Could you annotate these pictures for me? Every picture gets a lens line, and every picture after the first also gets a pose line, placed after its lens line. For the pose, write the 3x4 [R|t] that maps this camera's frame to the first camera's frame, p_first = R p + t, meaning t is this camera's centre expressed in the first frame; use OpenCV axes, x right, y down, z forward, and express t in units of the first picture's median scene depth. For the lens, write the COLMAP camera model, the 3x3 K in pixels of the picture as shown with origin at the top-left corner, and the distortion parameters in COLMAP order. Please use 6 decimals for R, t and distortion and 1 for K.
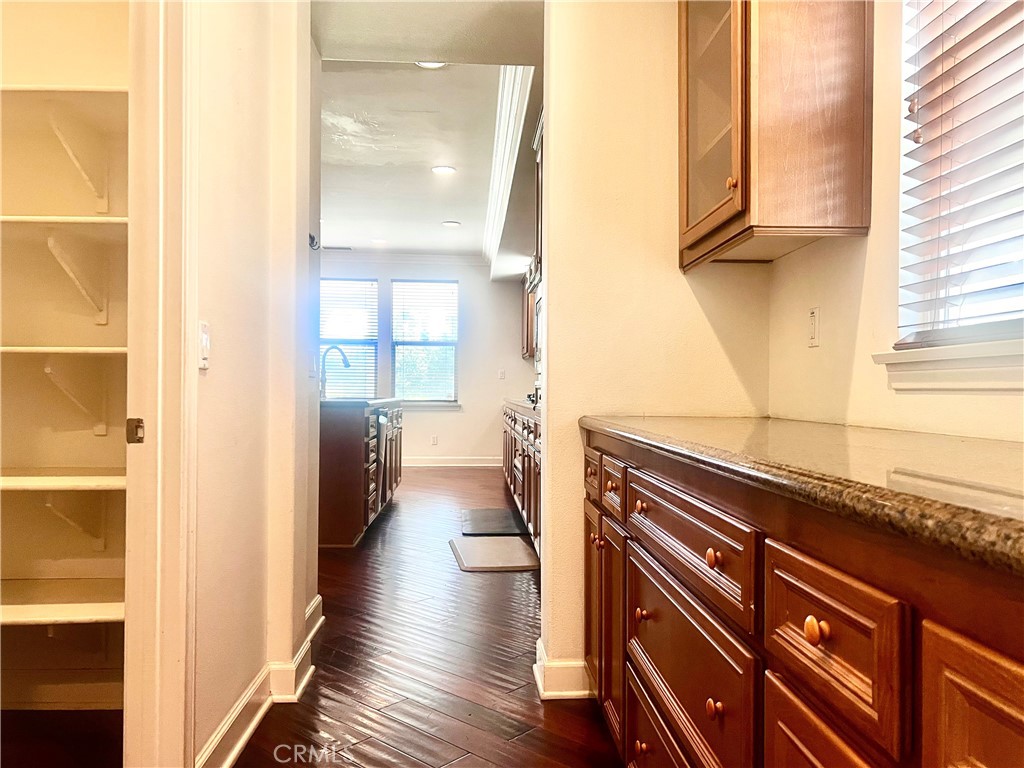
lens RADIAL K [[740.0, 0, 512.0], [0, 740.0, 384.0], [0, 0, 1]] dist [0.099584, -0.137304]
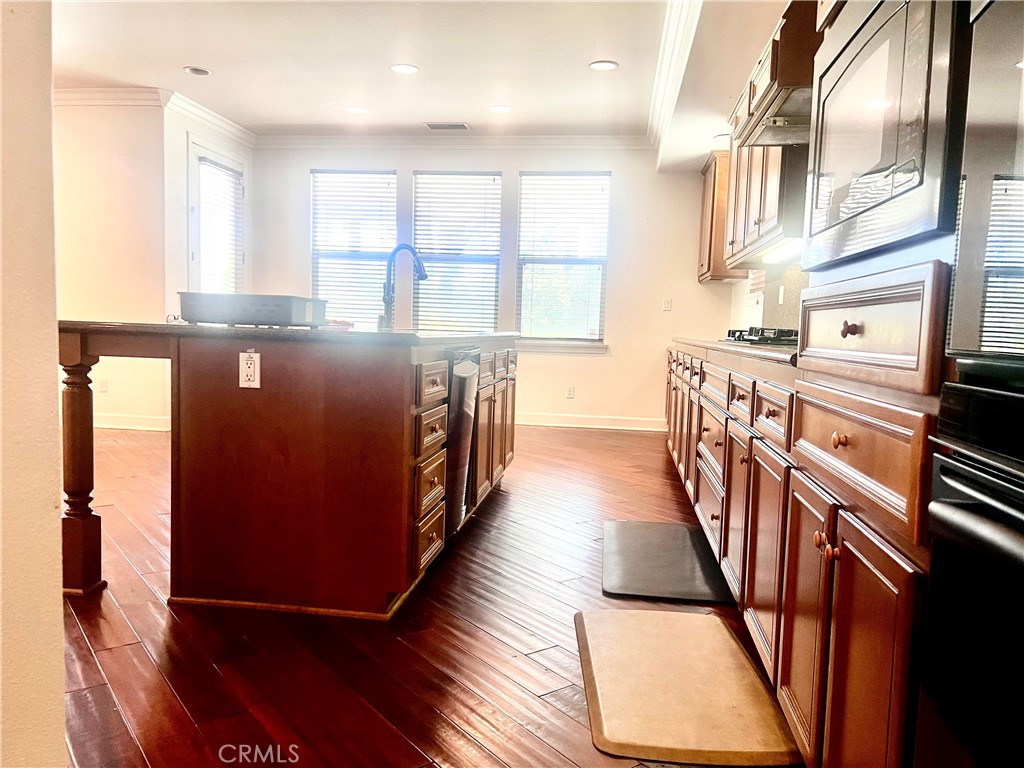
lens RADIAL K [[740.0, 0, 512.0], [0, 740.0, 384.0], [0, 0, 1]] dist [0.099584, -0.137304]
pose [[0.980212, 0.040640, -0.193734, -0.024447], [-0.024776, 0.996190, 0.083615, 0.009509], [0.196394, -0.077161, 0.977484, 0.351980]]
